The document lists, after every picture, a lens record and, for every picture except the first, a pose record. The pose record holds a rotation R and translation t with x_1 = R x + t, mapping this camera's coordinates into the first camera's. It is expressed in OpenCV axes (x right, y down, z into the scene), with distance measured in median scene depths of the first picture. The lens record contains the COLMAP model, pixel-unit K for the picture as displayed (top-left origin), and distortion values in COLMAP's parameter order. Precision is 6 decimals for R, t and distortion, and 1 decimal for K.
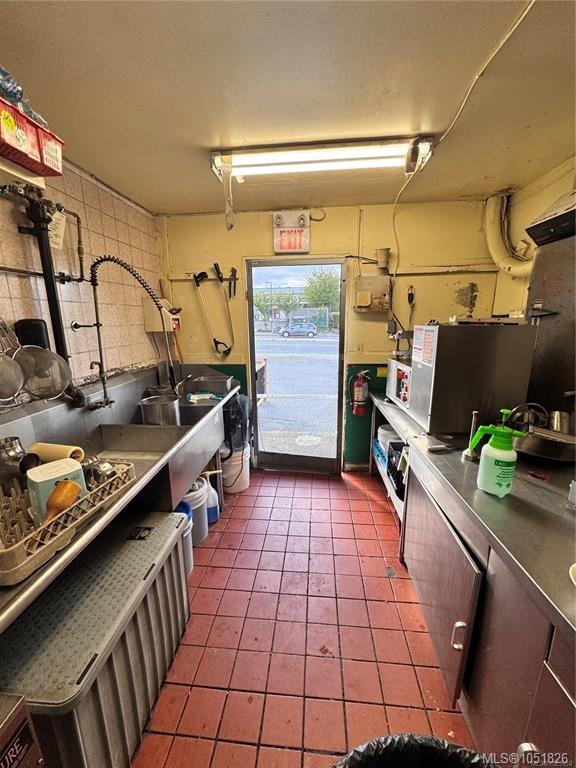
lens RADIAL K [[310.8, 0, 288.0], [0, 310.8, 385.0], [0, 0, 1]] dist [0.000087, 0.000962]
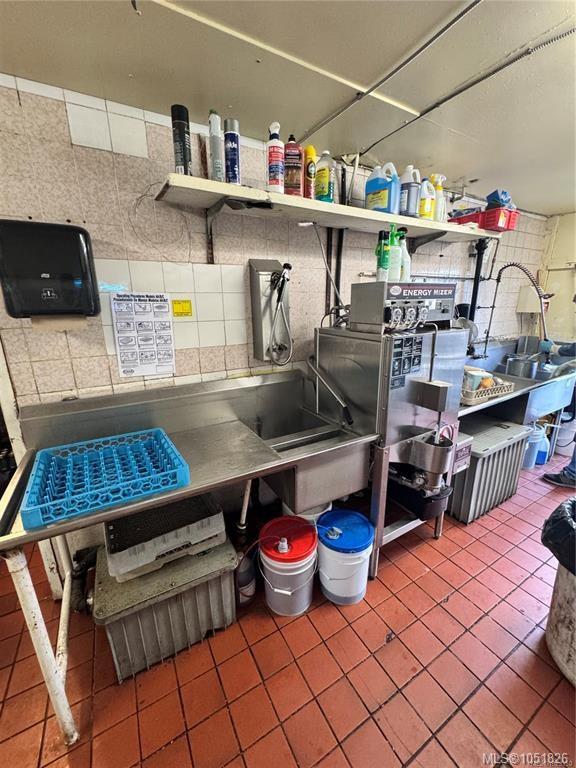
lens RADIAL K [[310.8, 0, 293.3], [0, 310.8, 384.4], [0, 0, 1]] dist [0.000087, 0.000962]
pose [[0.587392, 0.213702, -0.780578, 0.119726], [-0.166835, 0.975765, 0.141595, 0.140482], [0.791920, 0.047057, 0.608809, -0.774407]]
